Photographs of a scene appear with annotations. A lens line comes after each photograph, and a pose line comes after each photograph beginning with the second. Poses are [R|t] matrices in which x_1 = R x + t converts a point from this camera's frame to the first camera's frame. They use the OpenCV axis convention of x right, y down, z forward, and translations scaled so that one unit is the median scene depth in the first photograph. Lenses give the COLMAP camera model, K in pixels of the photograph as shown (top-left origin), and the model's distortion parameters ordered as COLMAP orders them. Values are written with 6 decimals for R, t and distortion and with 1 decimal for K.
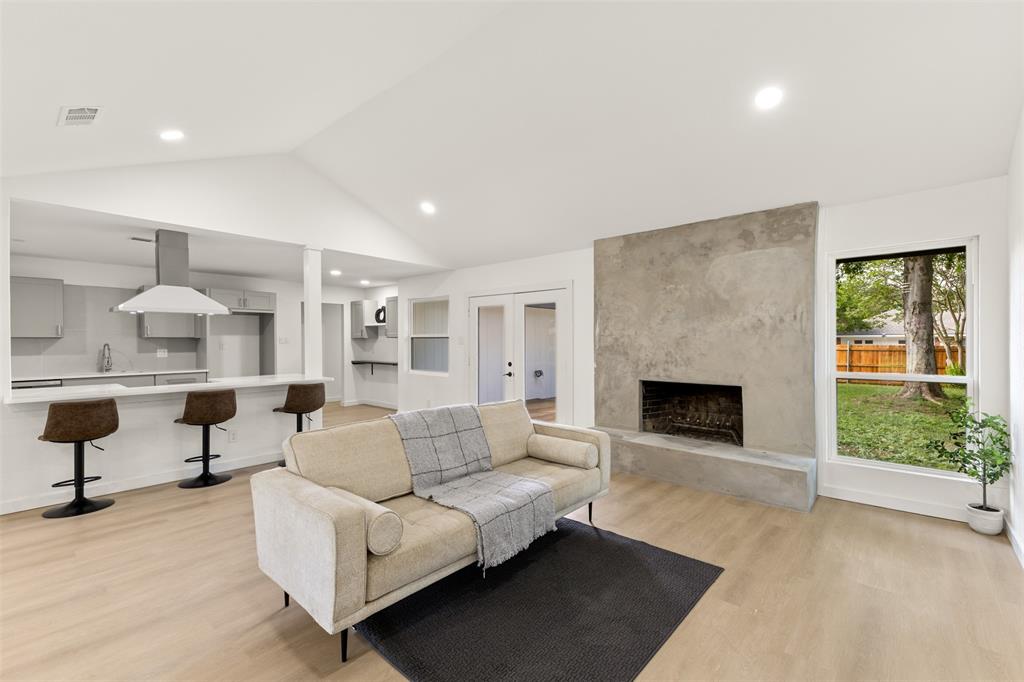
lens RADIAL K [[446.6, 0, 516.9], [0, 446.6, 341.7], [0, 0, 1]] dist [0.009108, 0.000224]
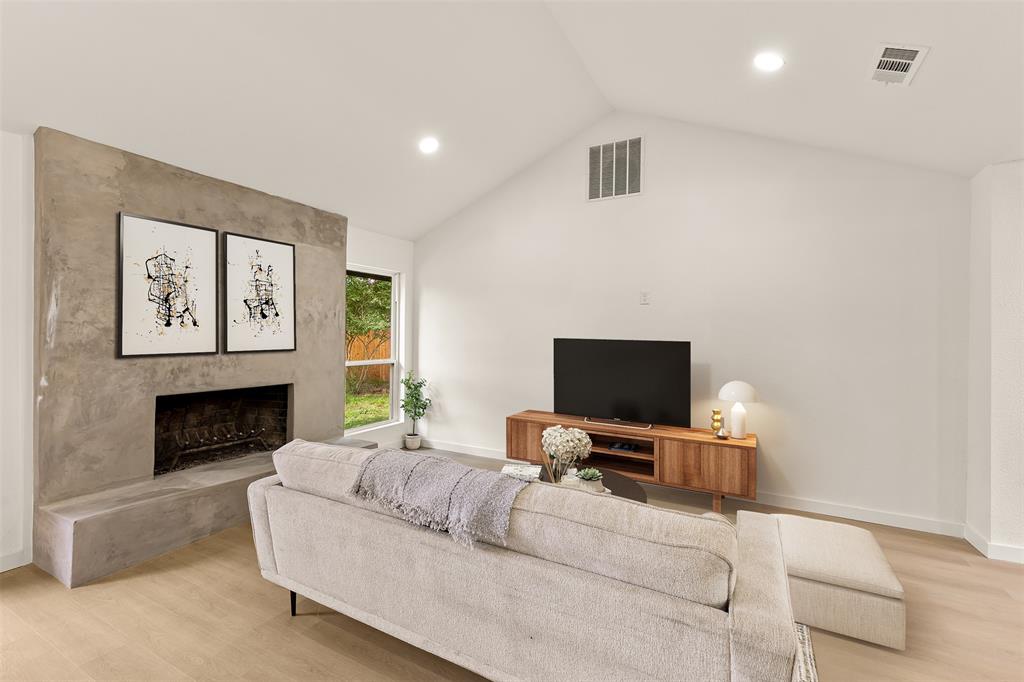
lens RADIAL K [[446.6, 0, 502.3], [0, 446.6, 342.4], [0, 0, 1]] dist [0.009108, 0.000224]
pose [[-0.197426, -0.006950, 0.980293, -0.484639], [-0.002197, 0.999975, 0.006647, 0.005626], [-0.980315, -0.000842, -0.197436, 0.711535]]
